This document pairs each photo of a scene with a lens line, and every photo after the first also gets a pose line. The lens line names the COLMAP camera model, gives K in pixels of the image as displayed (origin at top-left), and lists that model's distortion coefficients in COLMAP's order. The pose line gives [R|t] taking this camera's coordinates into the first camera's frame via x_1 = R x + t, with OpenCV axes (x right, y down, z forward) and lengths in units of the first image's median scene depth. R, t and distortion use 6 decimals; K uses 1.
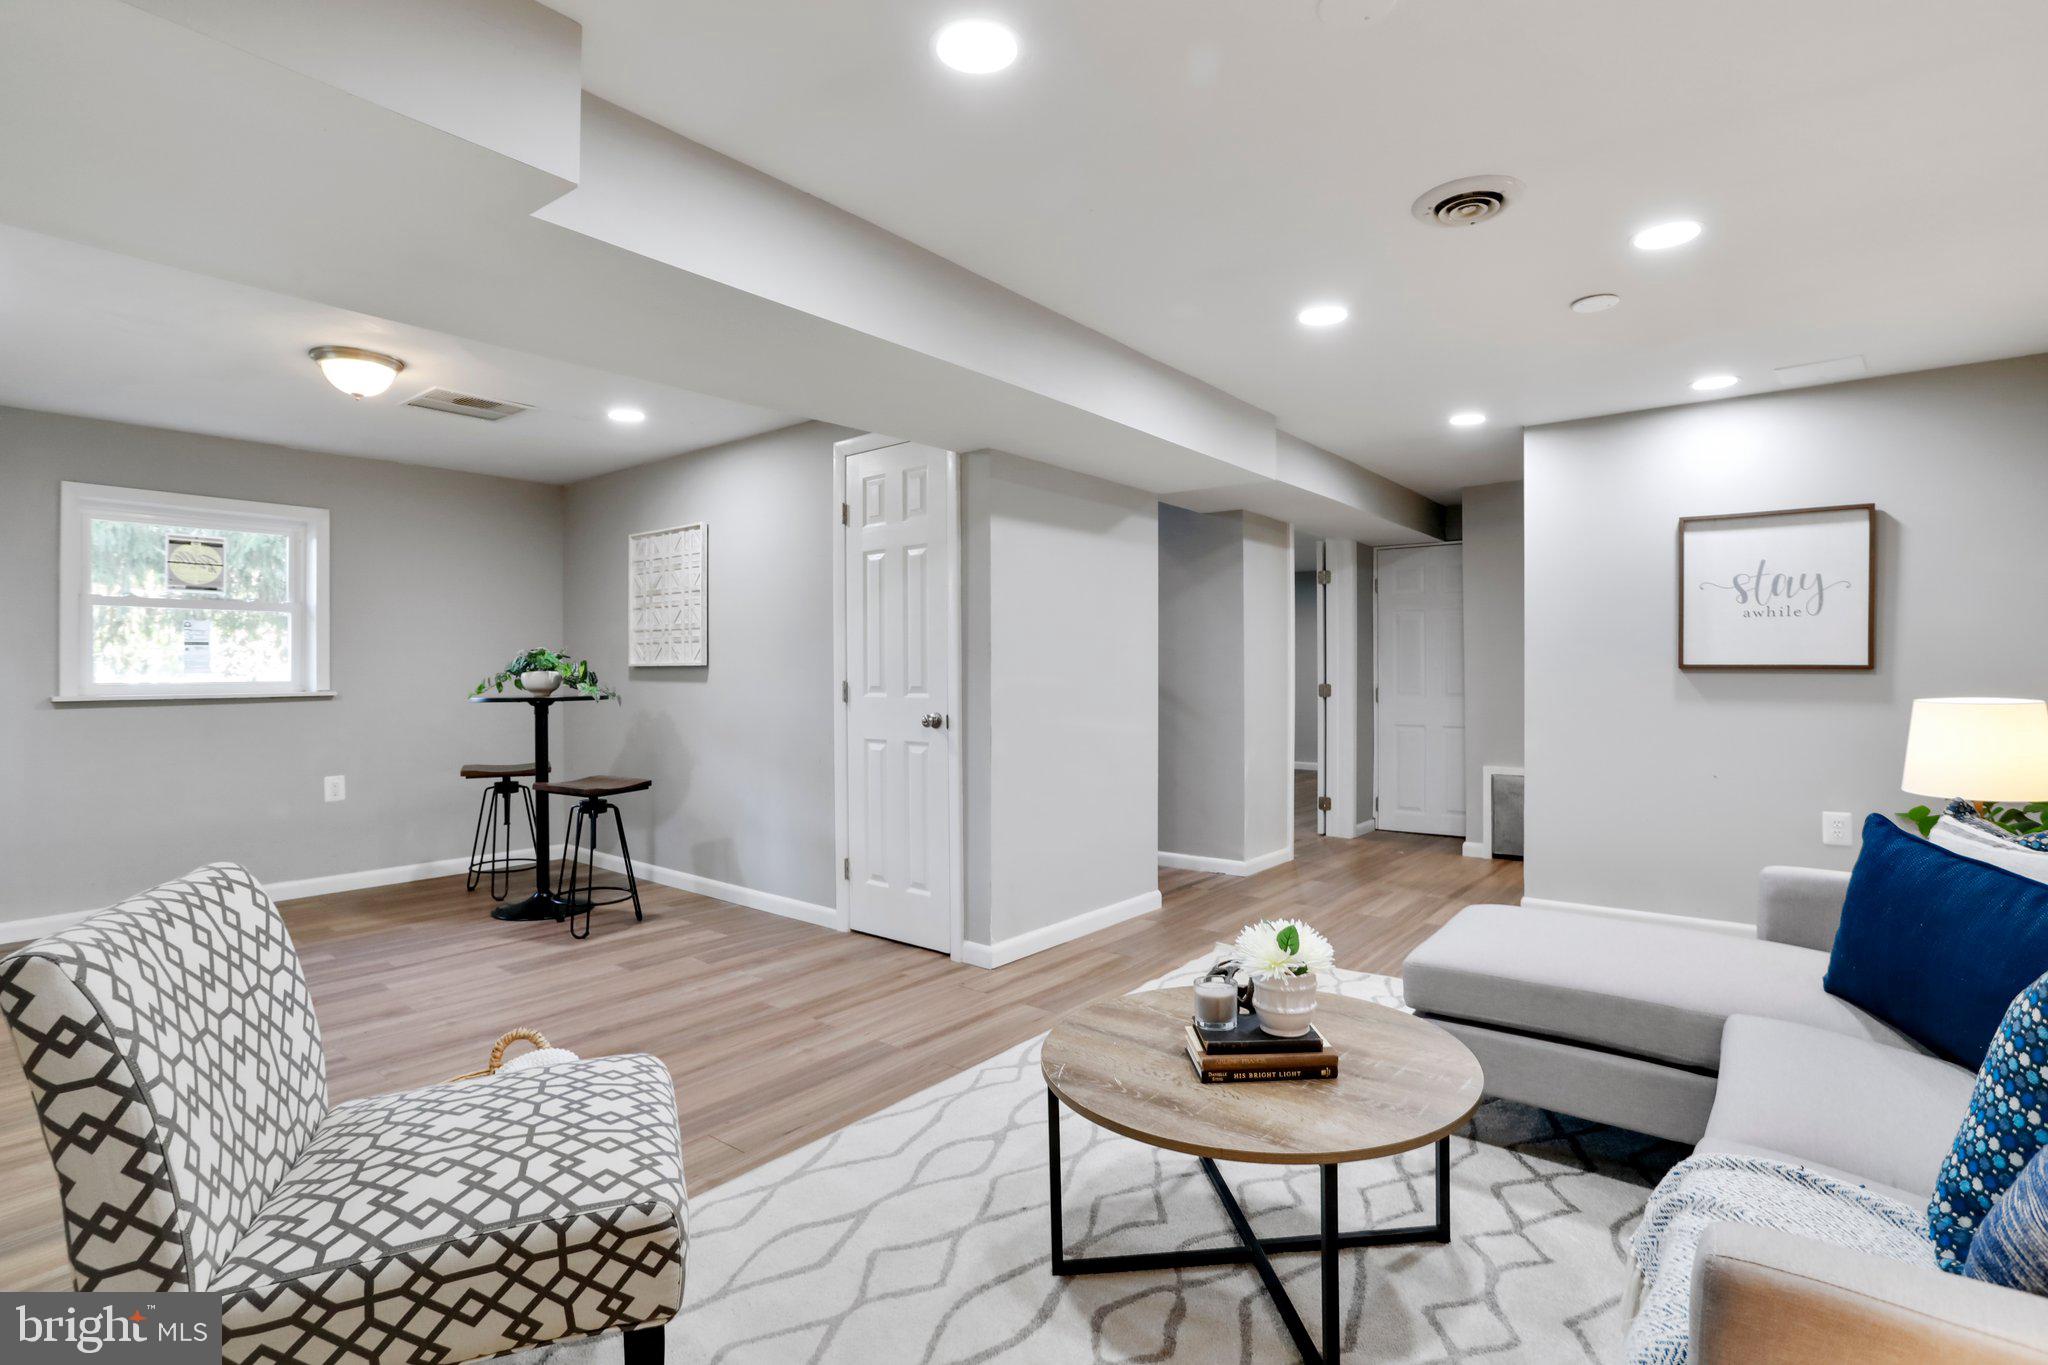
lens RADIAL K [[1004.8, 0, 1058.1], [0, 1004.8, 681.0], [0, 0, 1]] dist [-0.055723, 0.033287]
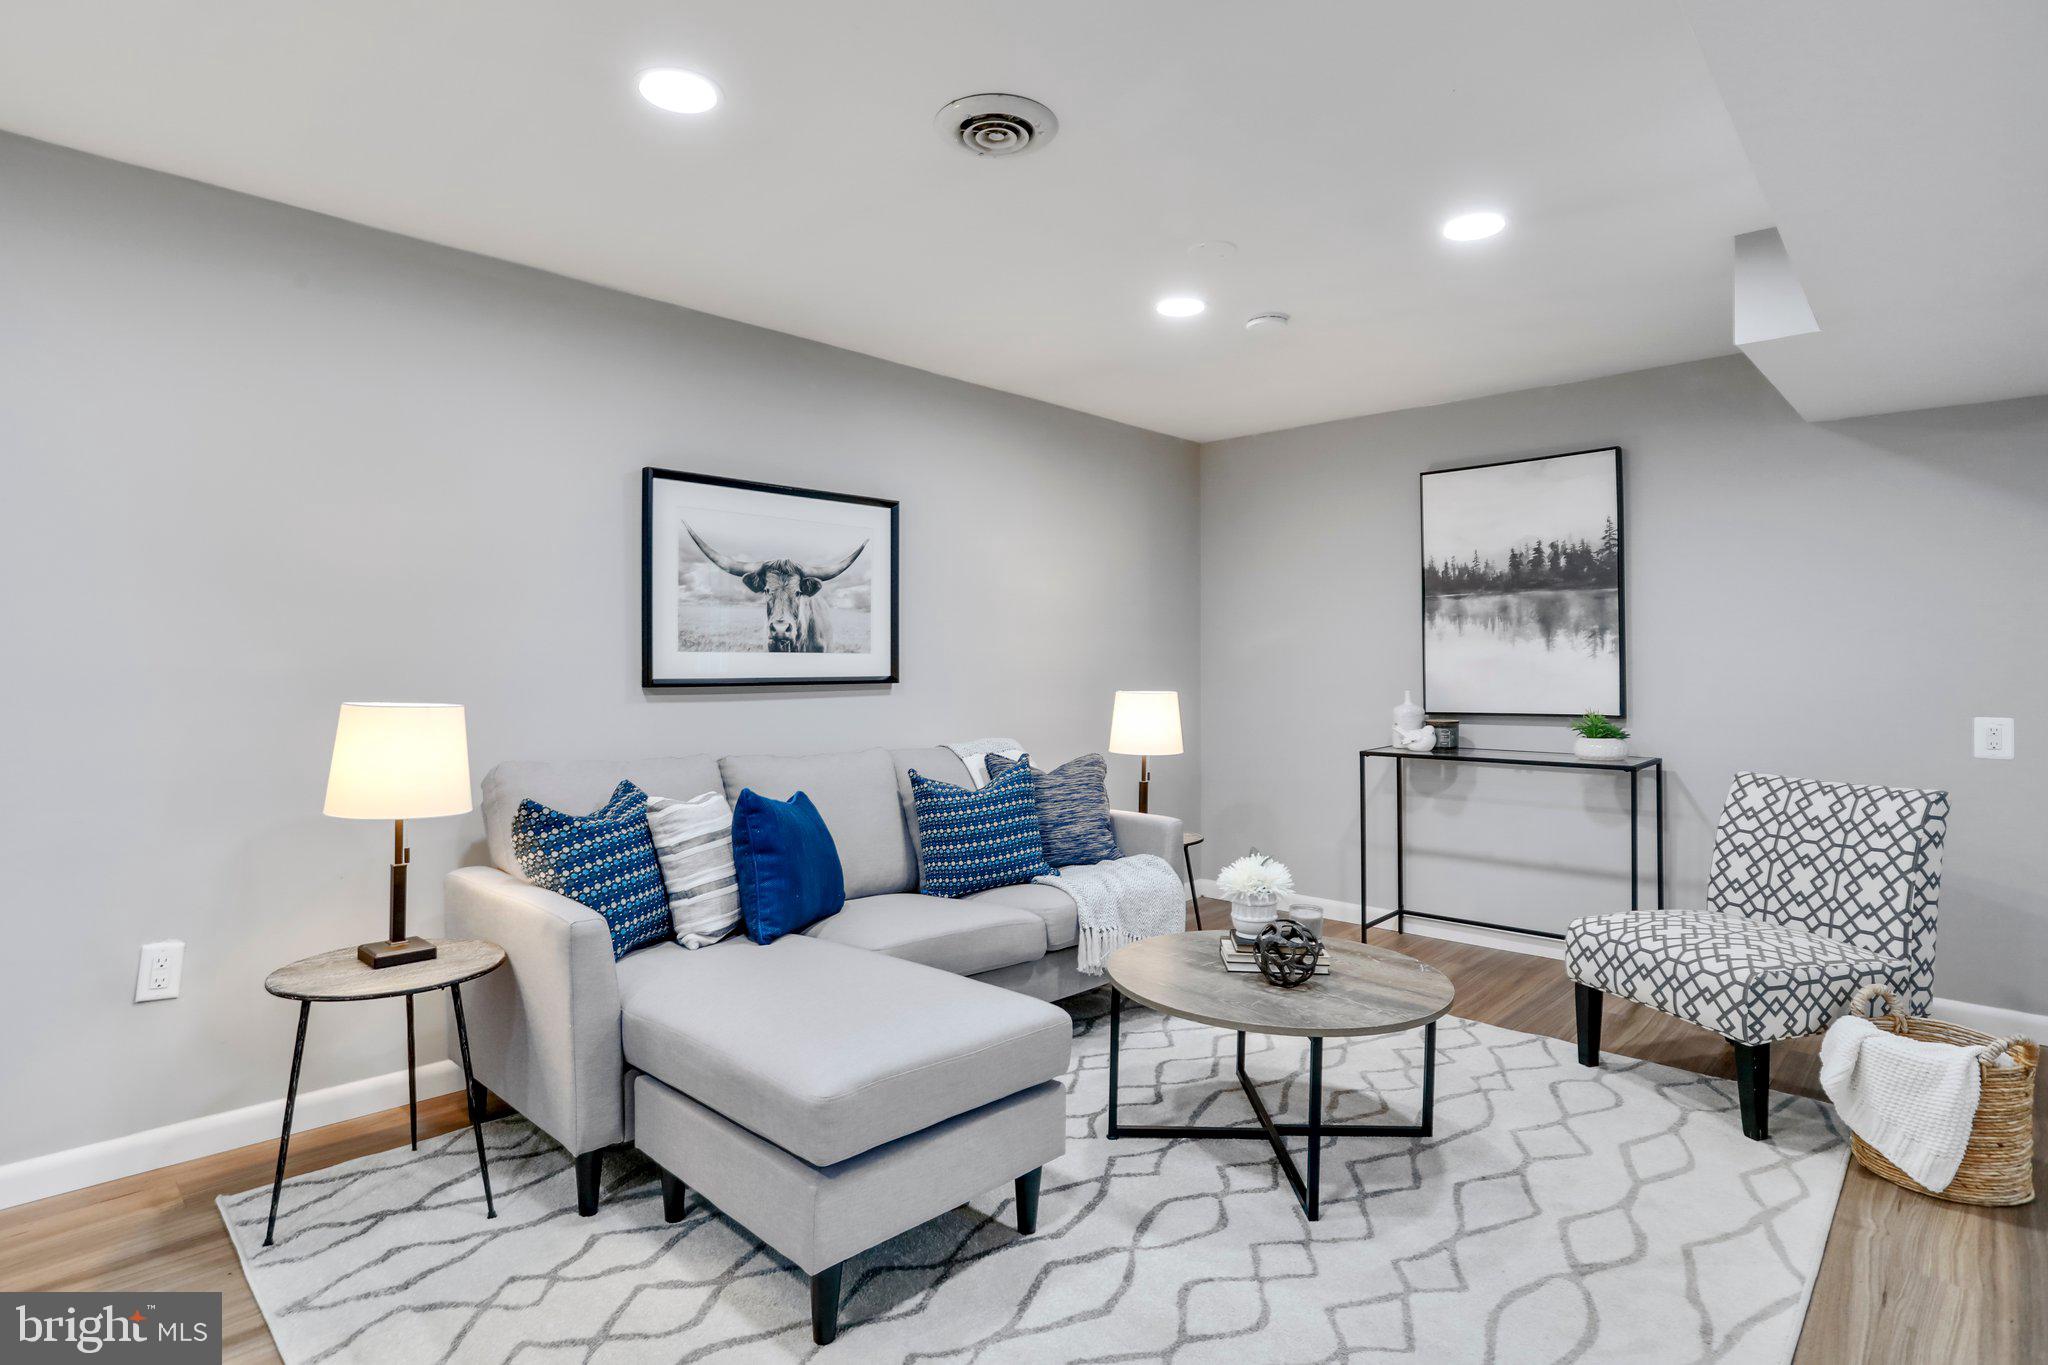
lens RADIAL K [[1073.9, 0, 1040.9], [0, 1073.9, 638.1], [0, 0, 1]] dist [-0.028438, 0.033266]
pose [[-0.995415, 0.005084, 0.095516, 0.167097], [0.003285, 0.999814, -0.018984, -0.012080], [-0.095594, -0.018583, -0.995247, 1.132167]]
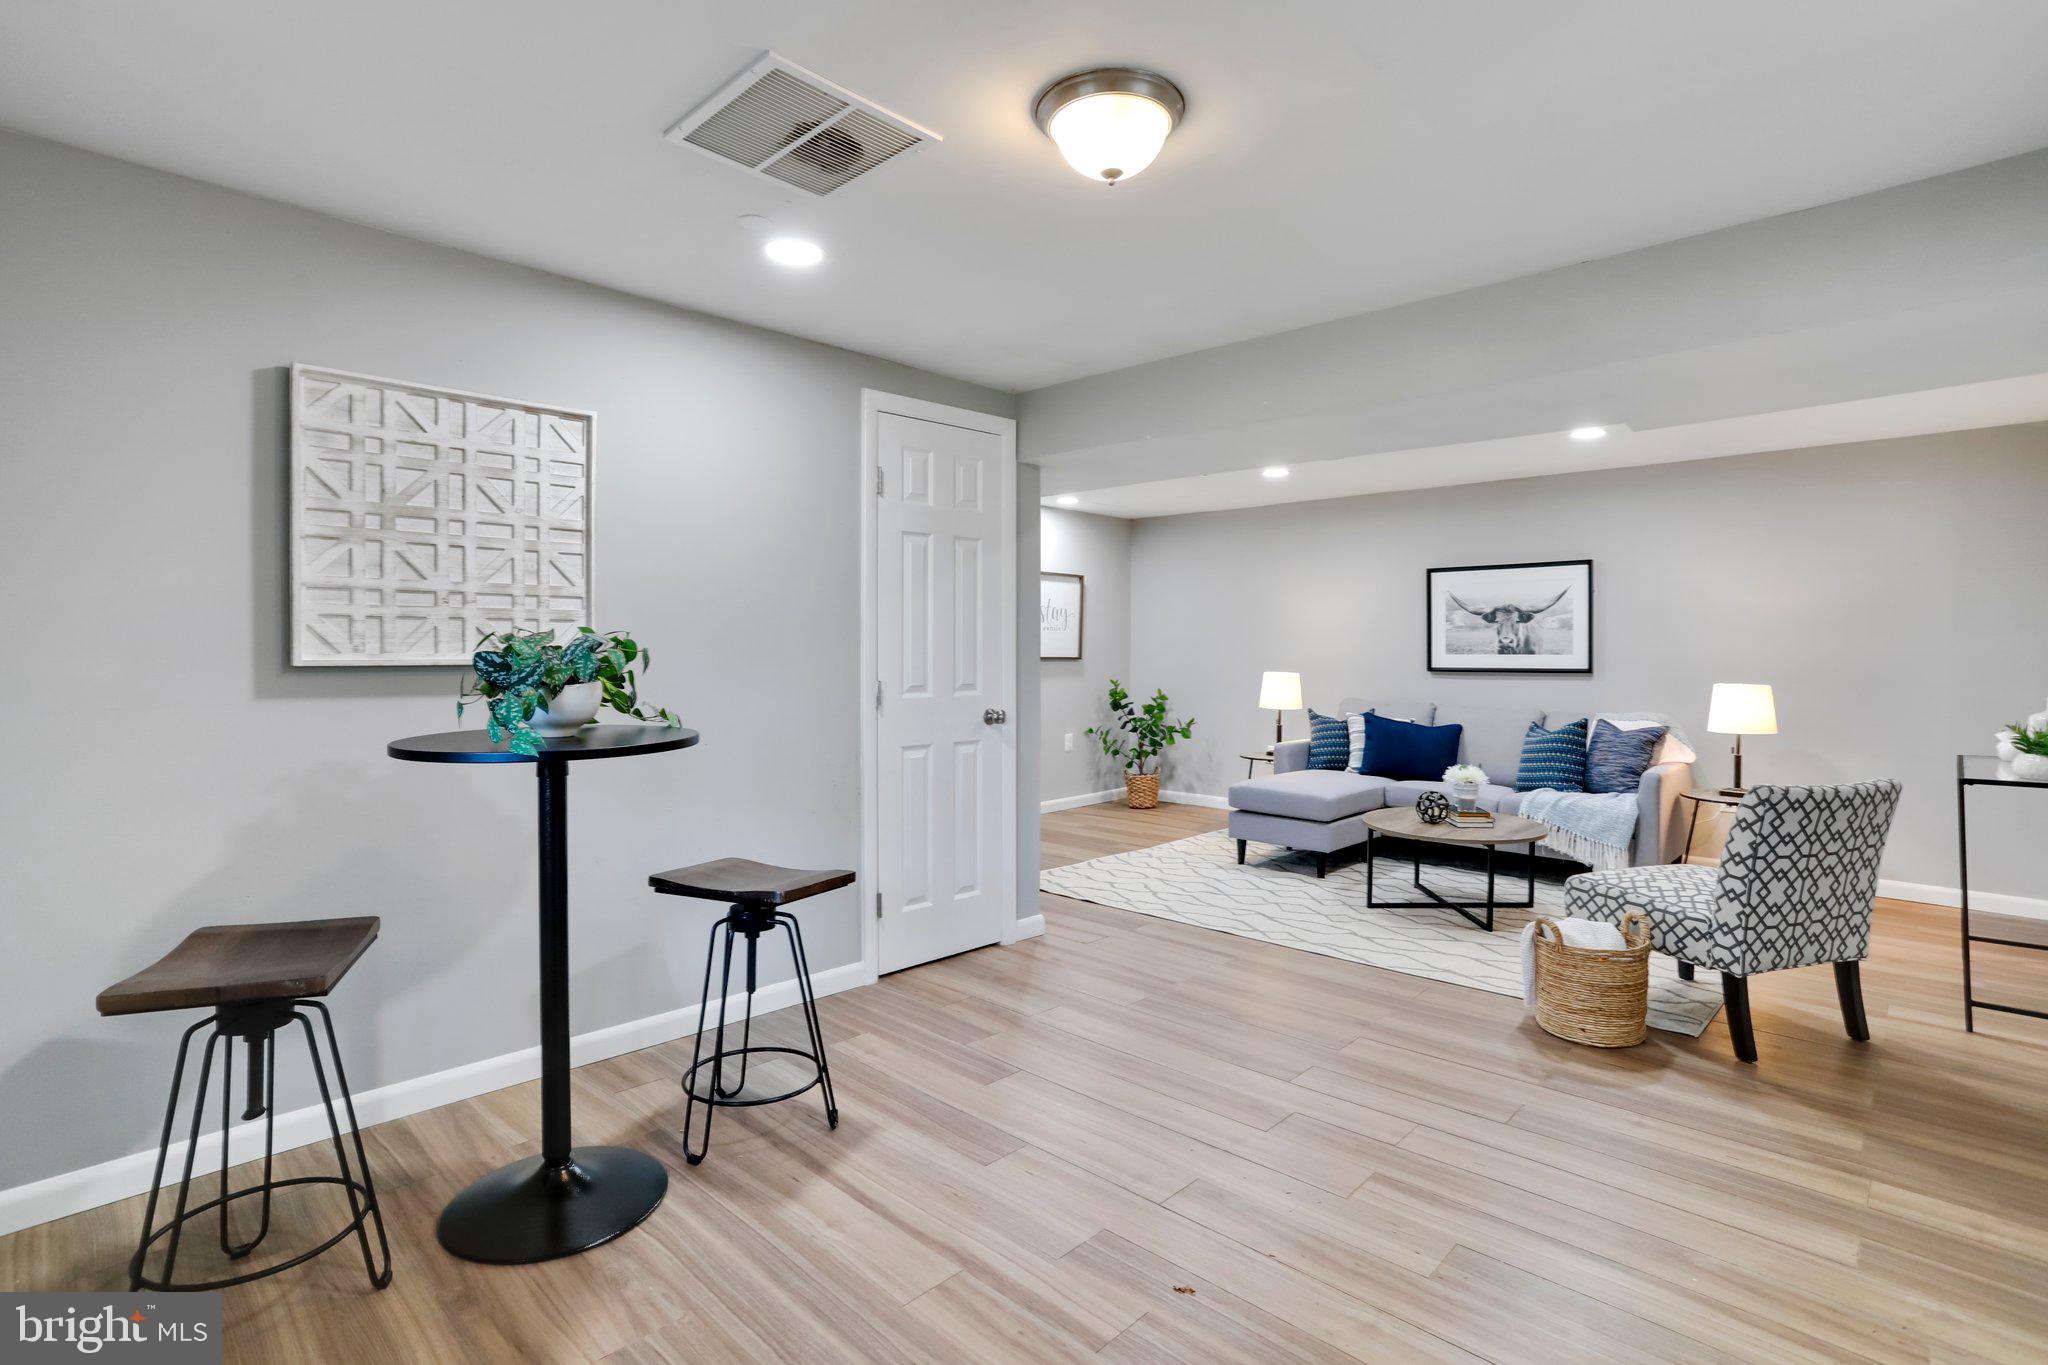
lens RADIAL K [[991.7, 0, 1021.8], [0, 991.7, 651.1], [0, 0, 1]] dist [-0.068563, 0.031674]
pose [[0.109823, 0.001303, 0.993950, -1.091784], [0.005688, 0.999982, -0.001940, -0.024064], [-0.993935, 0.005867, 0.109814, 0.845264]]
